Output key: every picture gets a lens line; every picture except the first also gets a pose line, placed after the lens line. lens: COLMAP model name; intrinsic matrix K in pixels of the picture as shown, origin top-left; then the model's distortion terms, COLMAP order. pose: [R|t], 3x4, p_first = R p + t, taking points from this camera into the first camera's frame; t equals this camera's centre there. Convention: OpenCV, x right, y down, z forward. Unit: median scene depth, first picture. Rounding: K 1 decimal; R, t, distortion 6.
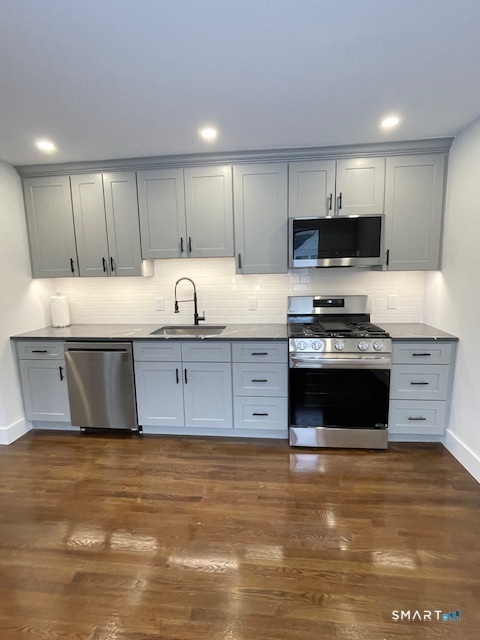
lens RADIAL K [[324.1, 0, 240.0], [0, 324.1, 320.0], [0, 0, 1]] dist [-0.002091, -0.000398]
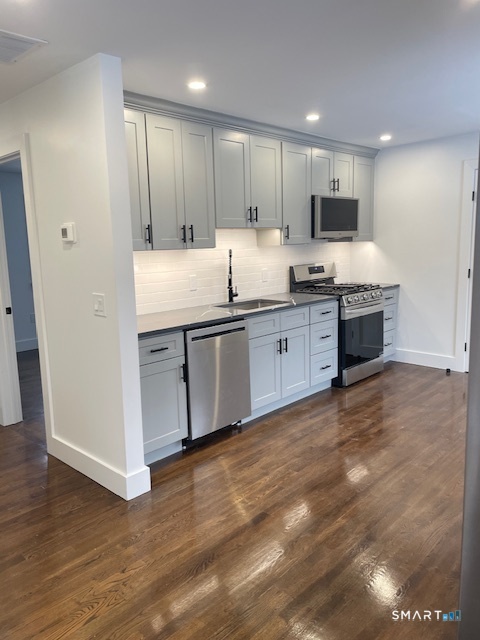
lens RADIAL K [[479.3, 0, 234.6], [0, 479.3, 321.1], [0, 0, 1]] dist [0.105628, -0.134227]
pose [[0.604791, -0.126515, 0.786270, -1.381595], [0.143346, 0.988469, 0.048789, 0.003863], [-0.783377, 0.083201, 0.615953, 0.190065]]
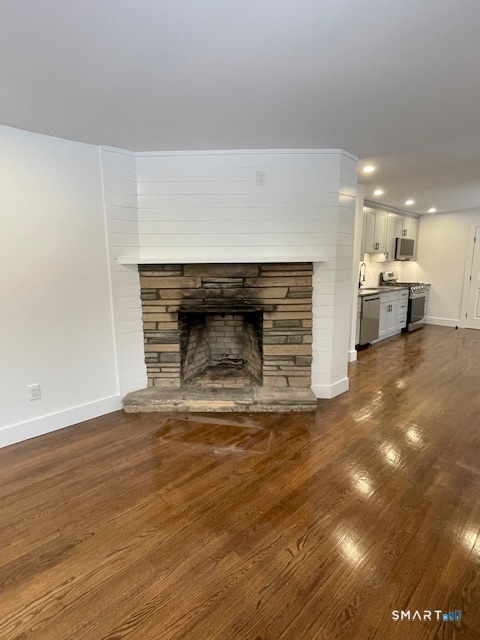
lens RADIAL K [[324.1, 0, 240.0], [0, 324.1, 320.0], [0, 0, 1]] dist [-0.002091, -0.000398]
pose [[0.650642, -0.120358, 0.749786, -2.355143], [0.120494, 0.991214, 0.054552, 0.012428], [-0.749764, 0.054851, 0.659428, 0.324980]]
